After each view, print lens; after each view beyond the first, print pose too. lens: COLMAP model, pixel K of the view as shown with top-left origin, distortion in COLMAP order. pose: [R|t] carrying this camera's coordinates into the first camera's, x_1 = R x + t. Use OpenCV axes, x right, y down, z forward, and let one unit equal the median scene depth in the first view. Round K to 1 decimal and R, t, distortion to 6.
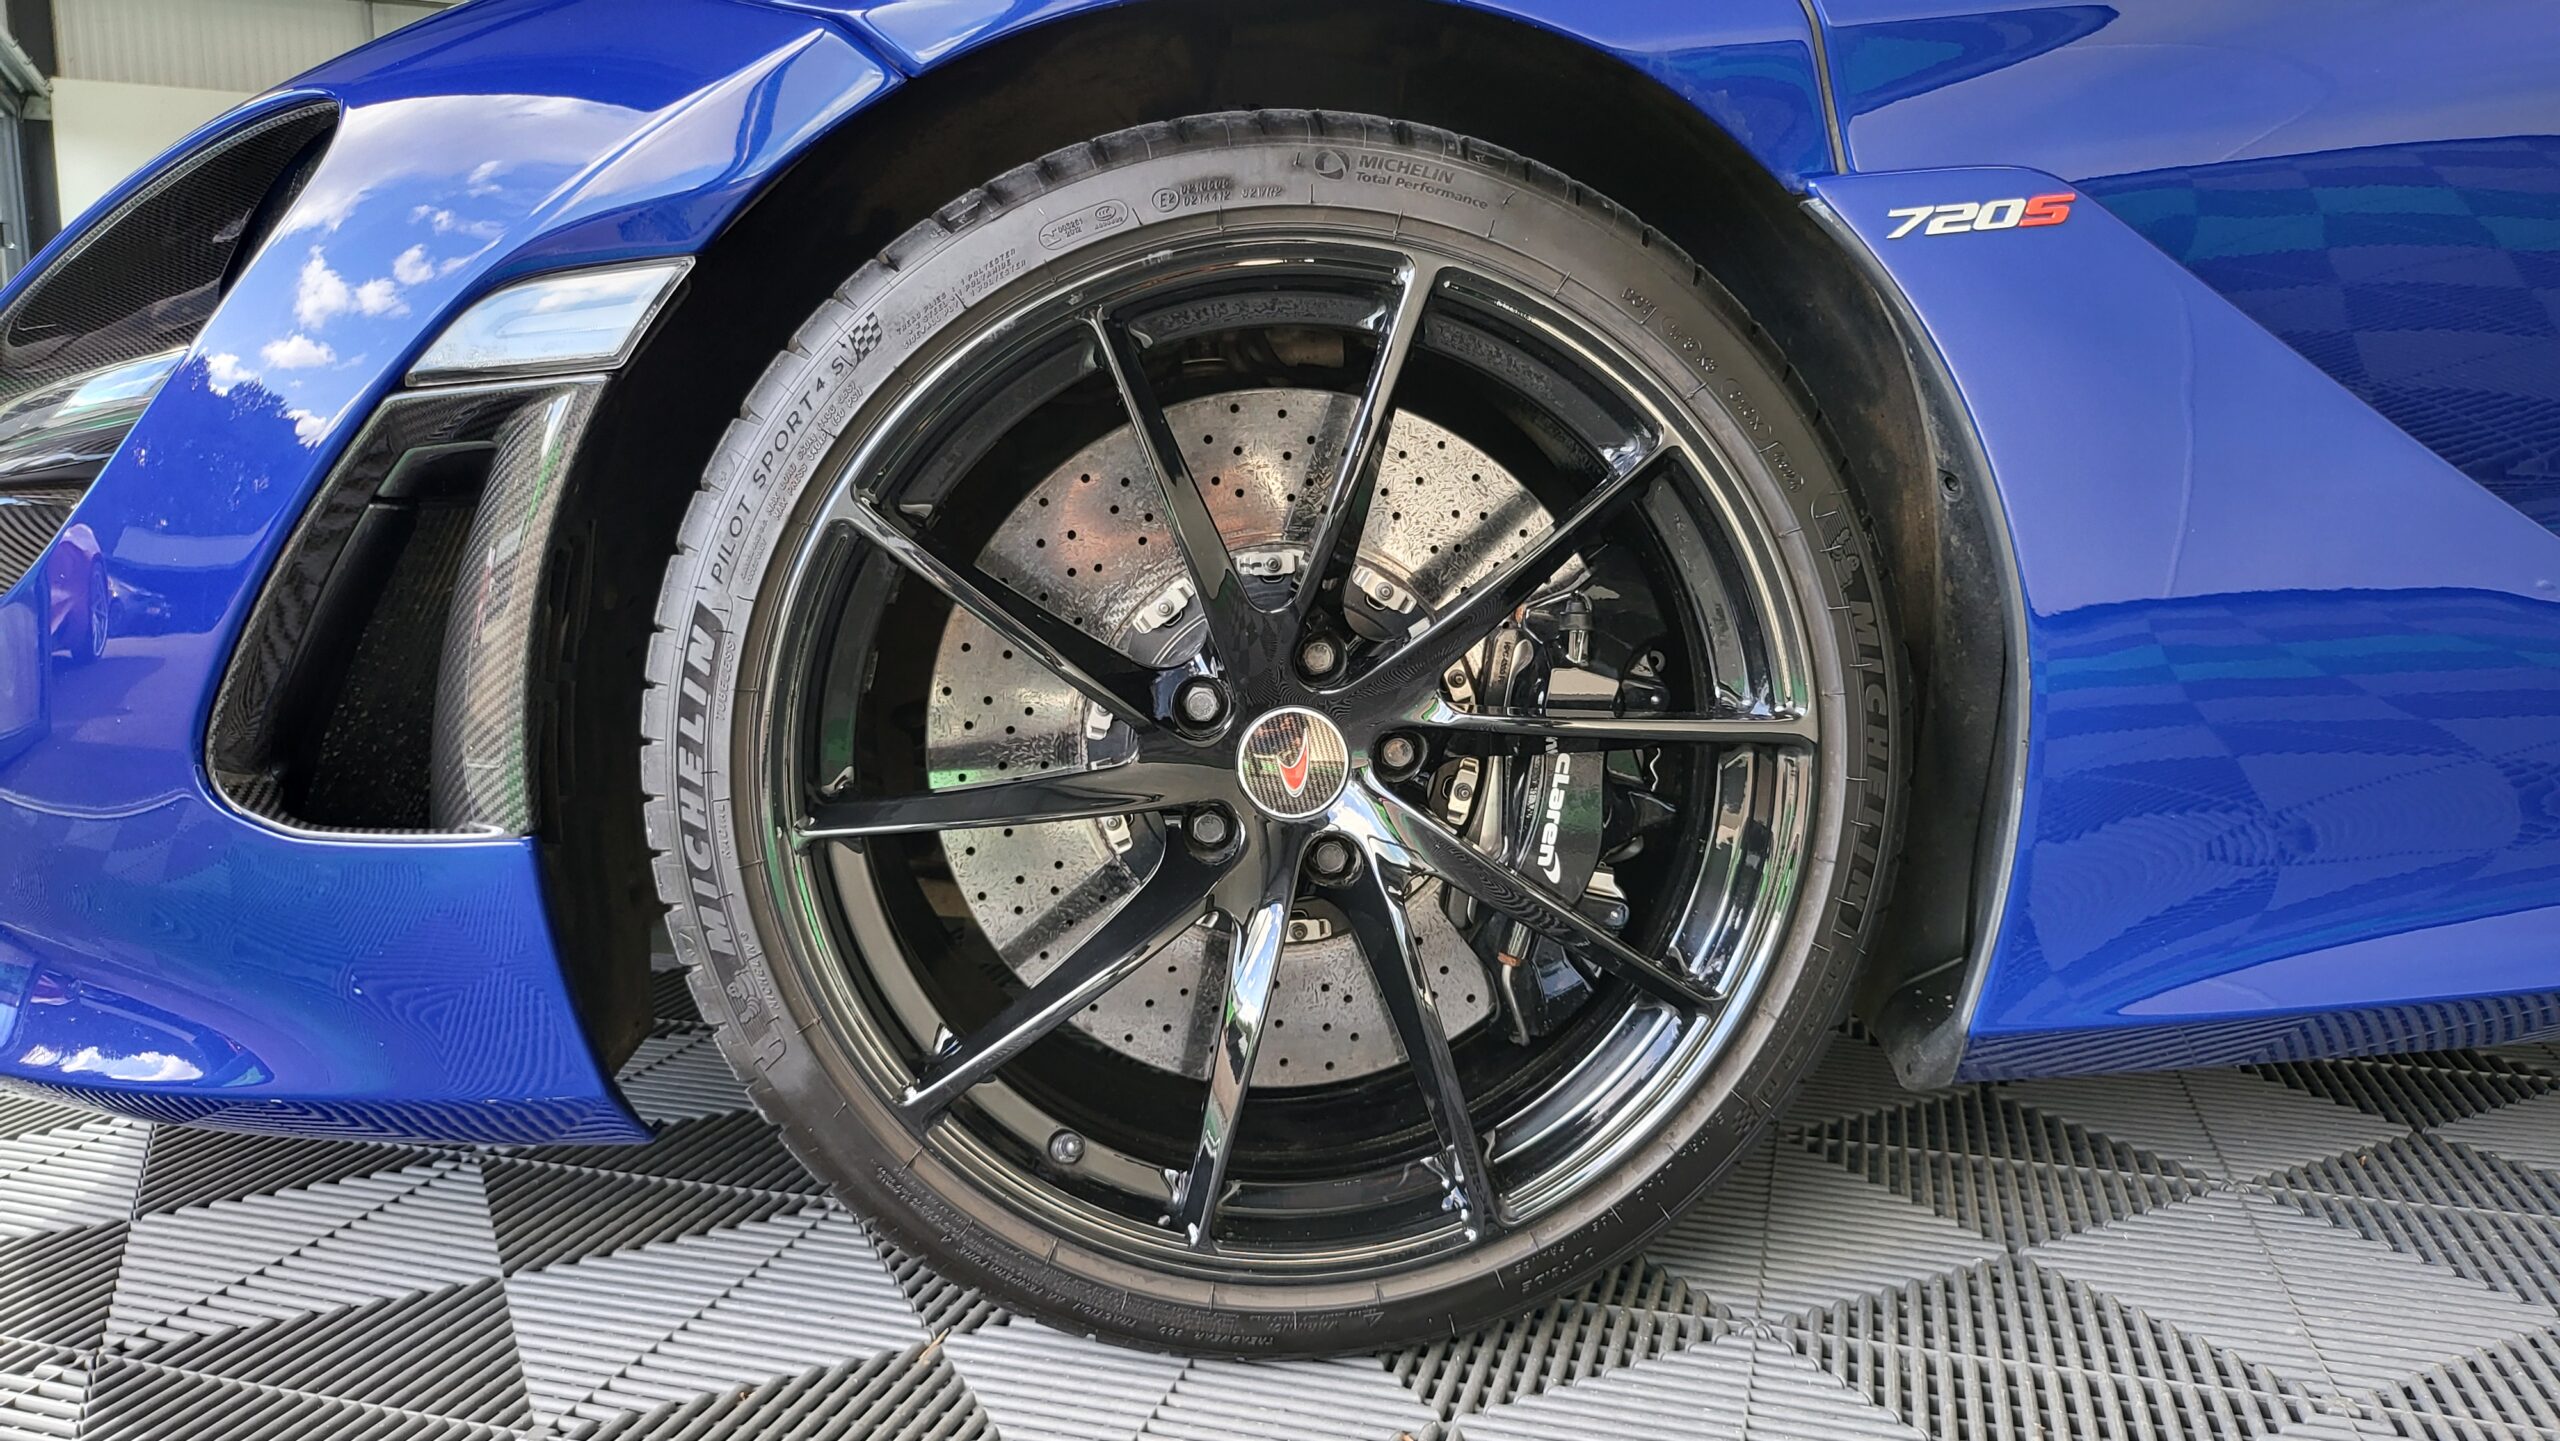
lens RADIAL K [[1813.3, 0, 1317.2], [0, 1813.3, 631.0], [0, 0, 1]] dist [0.039716, -0.042374]
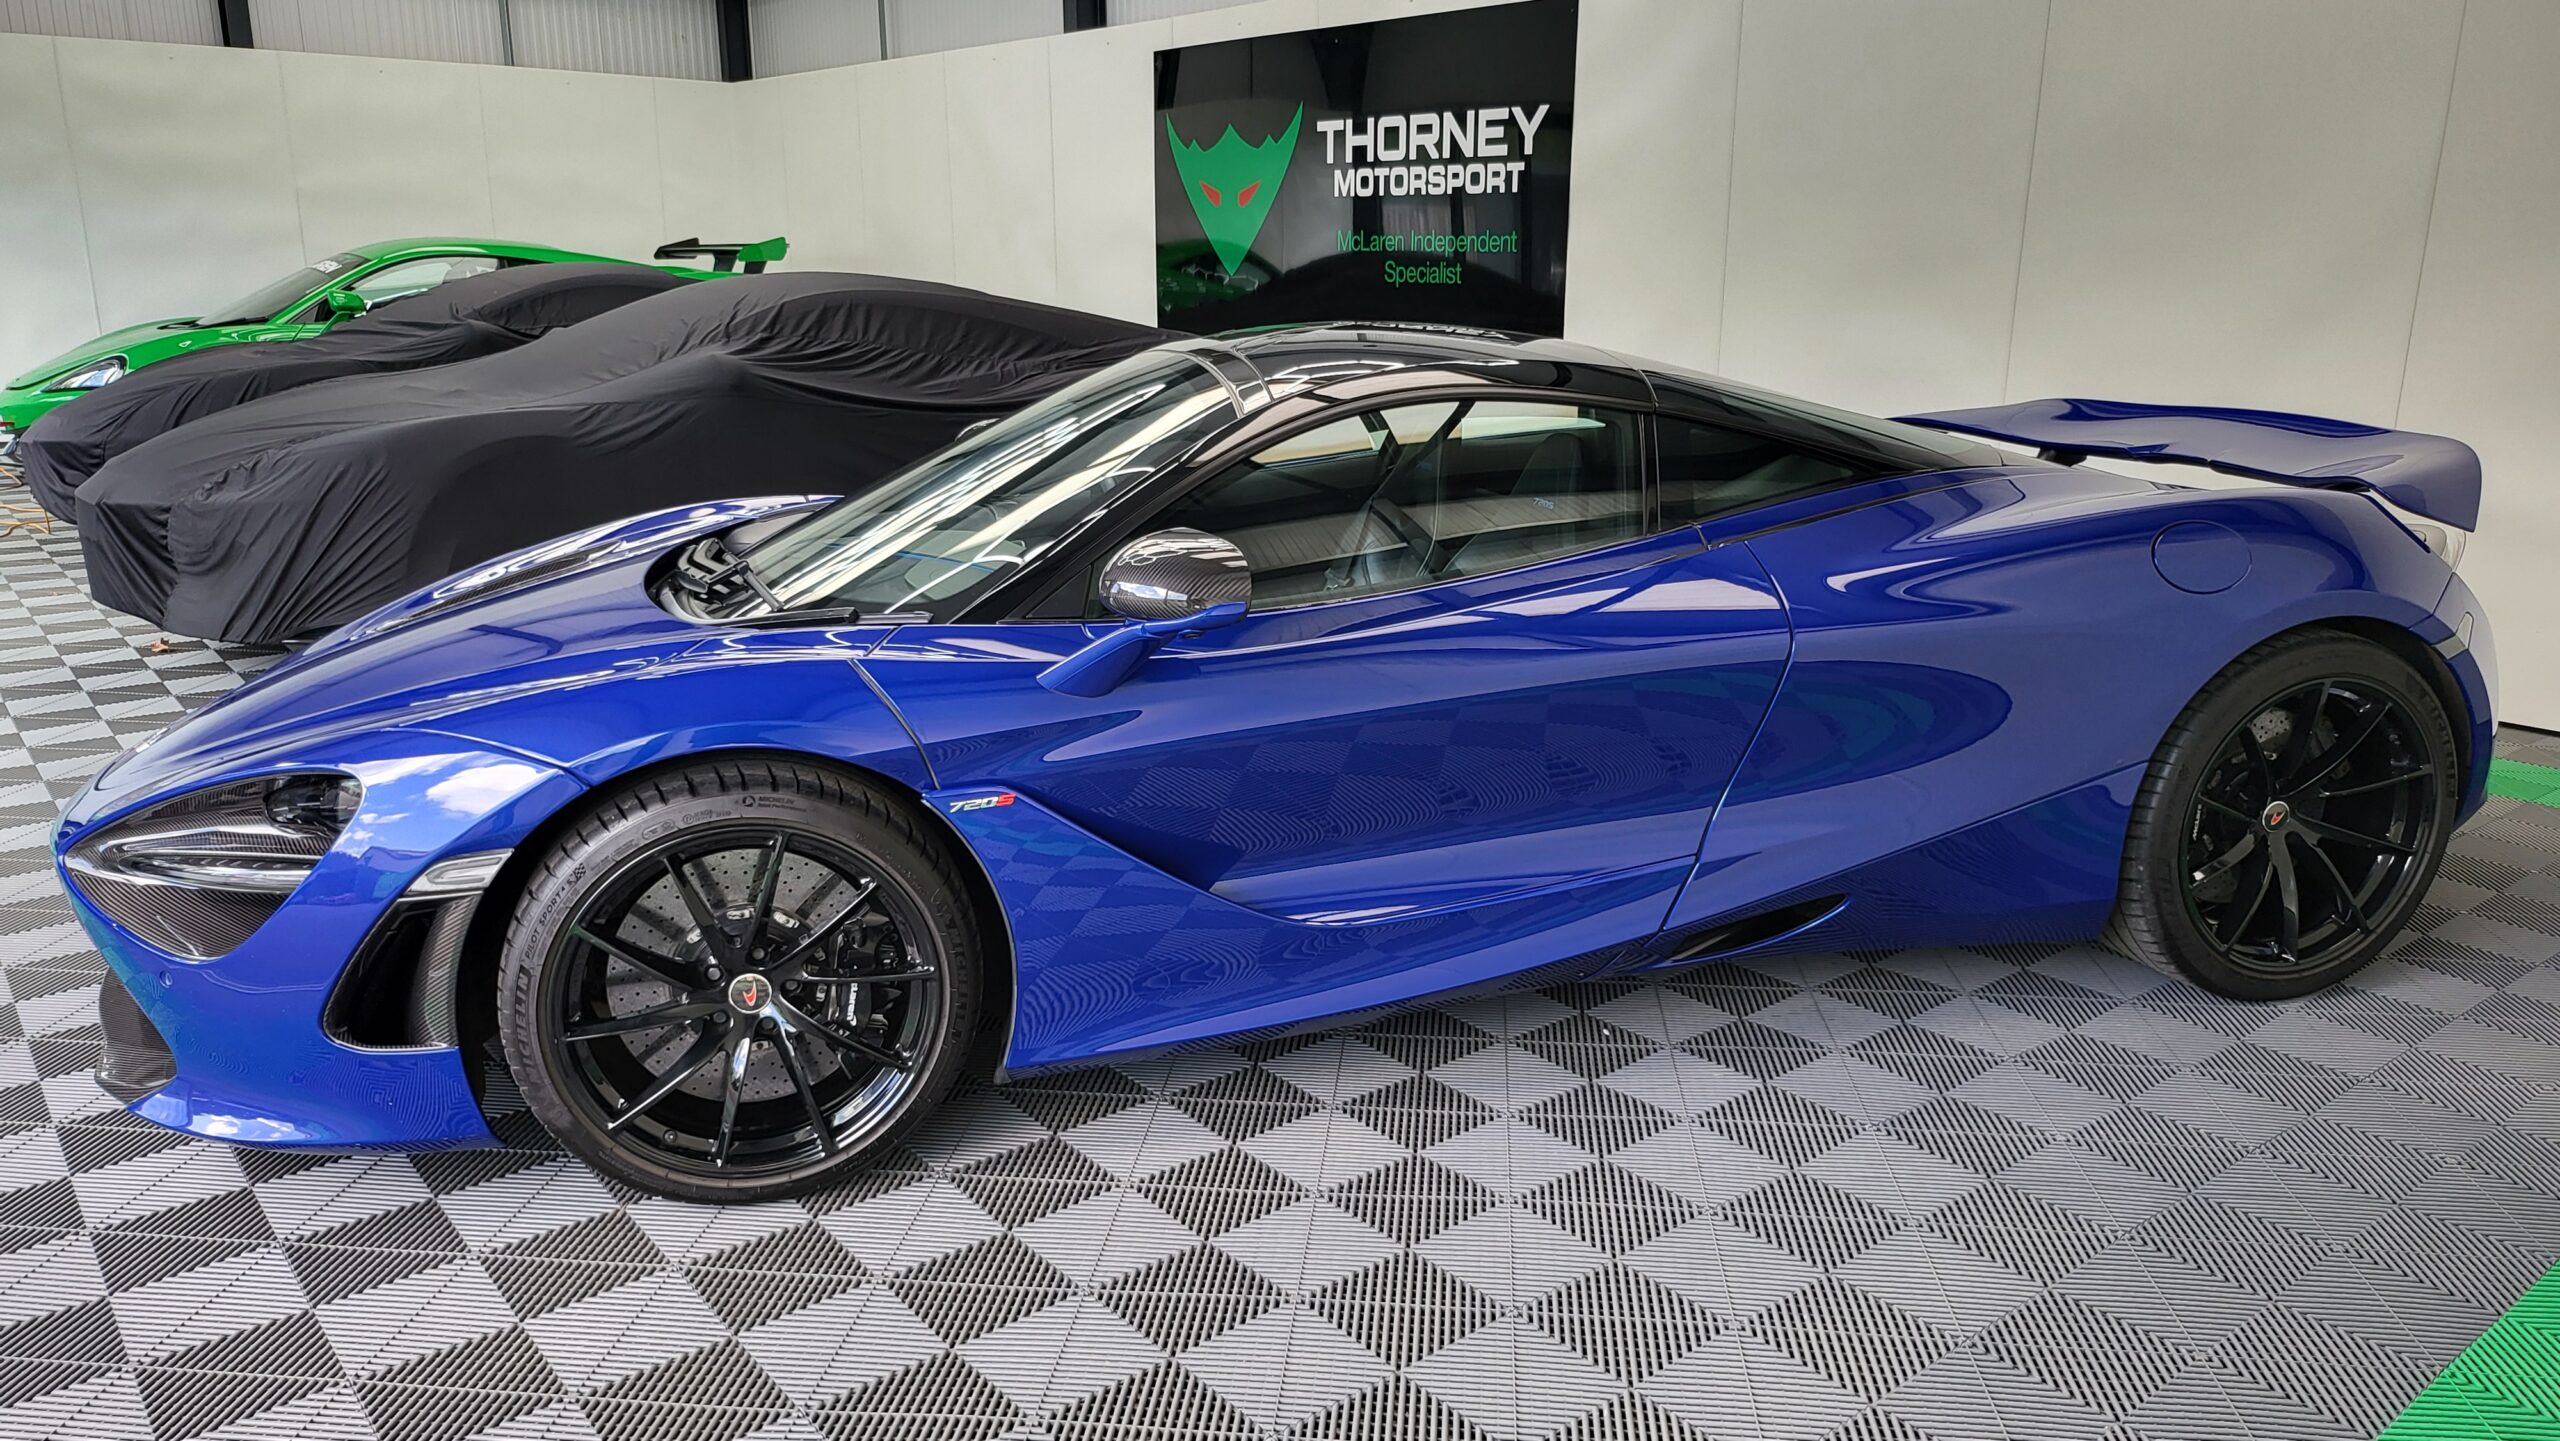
lens RADIAL K [[1813.3, 0, 1281.5], [0, 1813.3, 667.4], [0, 0, 1]] dist [0.039716, -0.042374]
pose [[0.982069, -0.035414, 0.185165, 0.284095], [0.010767, 0.991130, 0.132456, -0.772752], [-0.188213, -0.128088, 0.973740, -1.761684]]
